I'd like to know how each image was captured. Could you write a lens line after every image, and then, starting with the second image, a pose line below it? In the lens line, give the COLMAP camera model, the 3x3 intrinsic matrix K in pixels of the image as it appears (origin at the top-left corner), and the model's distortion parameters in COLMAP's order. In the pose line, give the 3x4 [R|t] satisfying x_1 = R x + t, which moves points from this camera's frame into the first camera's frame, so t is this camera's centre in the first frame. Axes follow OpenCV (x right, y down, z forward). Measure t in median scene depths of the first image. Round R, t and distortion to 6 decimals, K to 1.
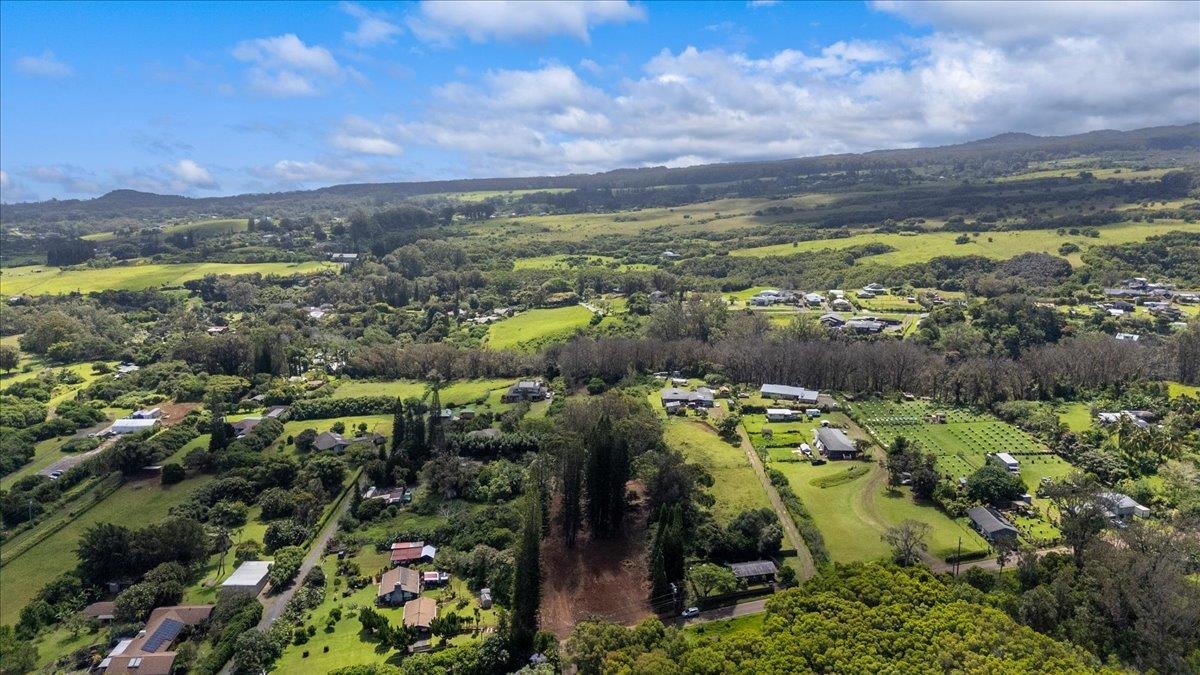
lens RADIAL K [[880.4, 0, 600.0], [0, 880.4, 337.5], [0, 0, 1]] dist [0.086370, -0.088138]
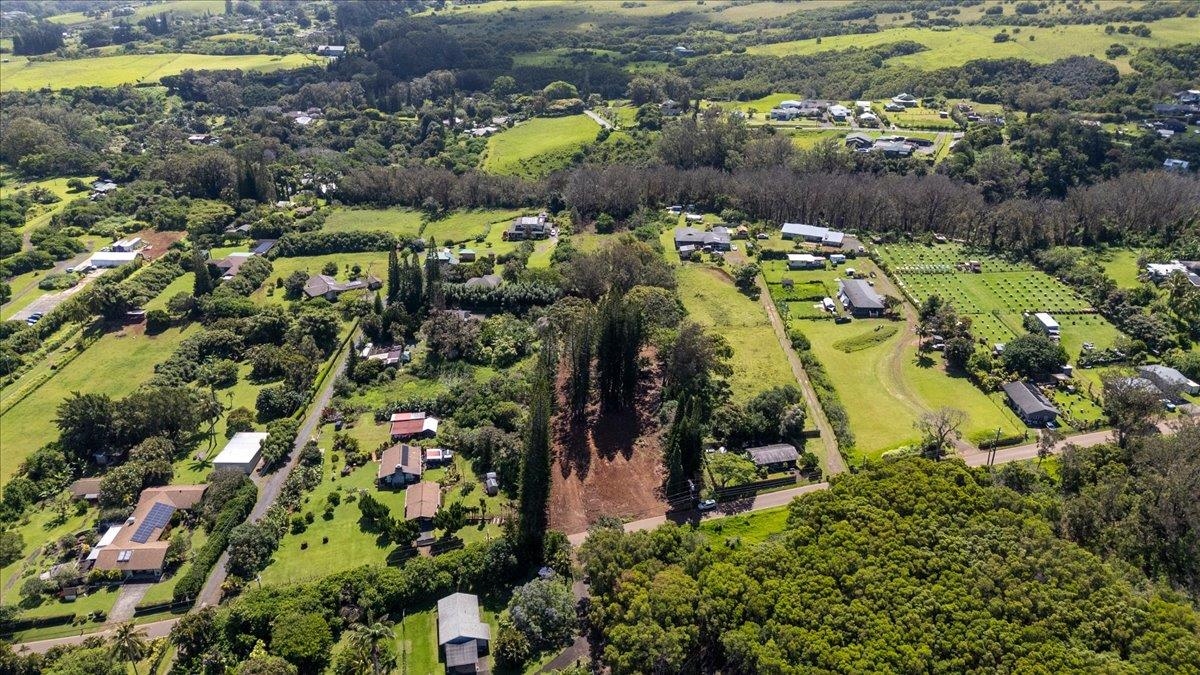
lens RADIAL K [[880.4, 0, 600.0], [0, 880.4, 337.5], [0, 0, 1]] dist [0.086370, -0.088138]
pose [[0.999958, 0.009136, -0.001078, -0.008023], [-0.008636, 0.972674, 0.232016, -0.049578], [0.003168, -0.231997, 0.972711, 0.072071]]
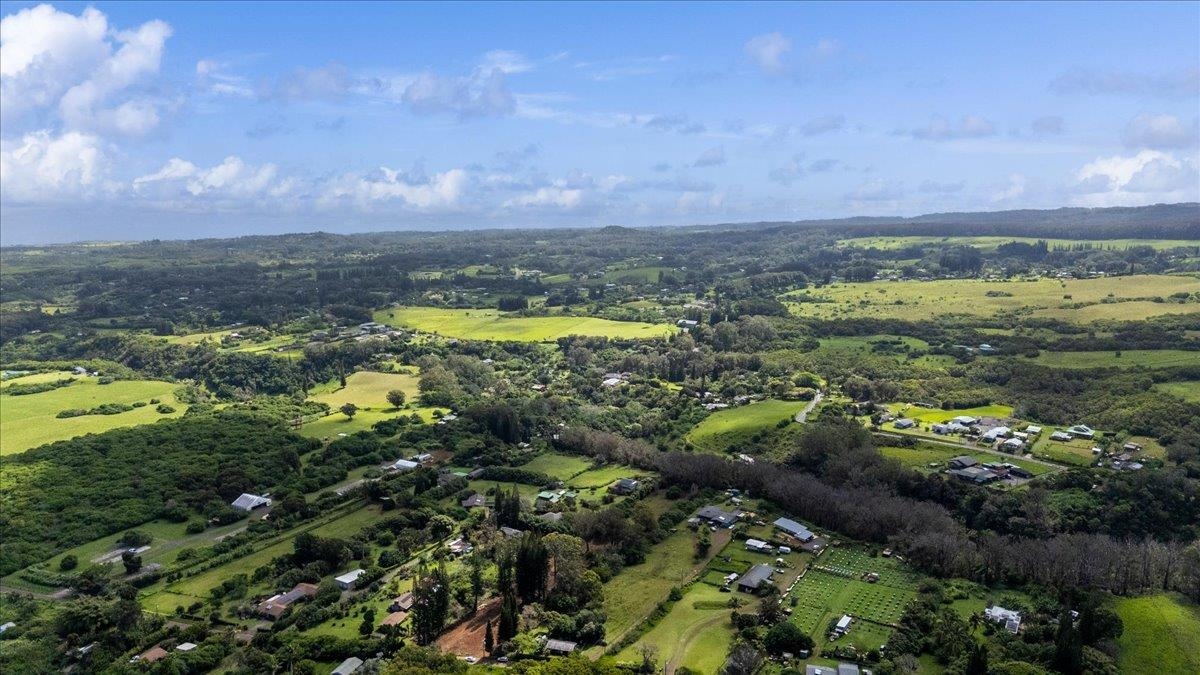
lens RADIAL K [[880.4, 0, 600.0], [0, 880.4, 337.5], [0, 0, 1]] dist [0.086370, -0.088138]
pose [[0.856303, 0.094748, -0.507708, 0.638684], [-0.105068, 0.994430, 0.008372, -0.202808], [0.505673, 0.046175, 0.861488, -0.243444]]
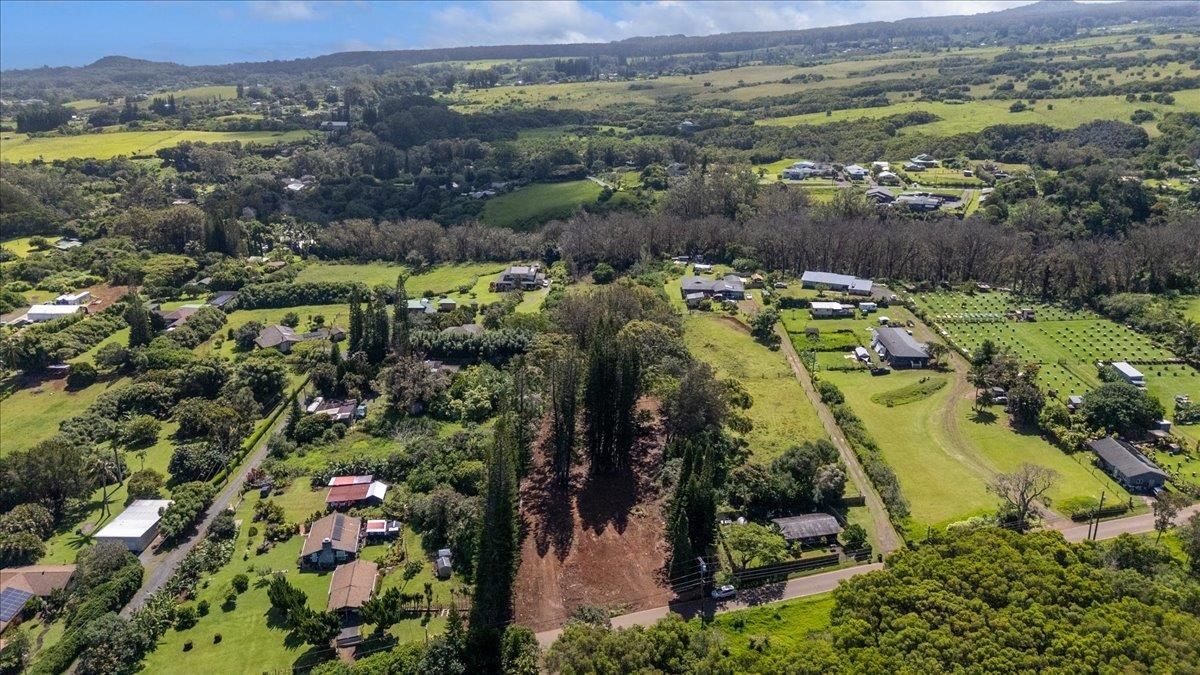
lens RADIAL K [[880.4, 0, 600.0], [0, 880.4, 337.5], [0, 0, 1]] dist [0.086370, -0.088138]
pose [[0.999865, 0.009025, -0.013736, 0.005738], [-0.007109, 0.991002, 0.133660, 0.005322], [0.014818, -0.133545, 0.990932, 0.185557]]
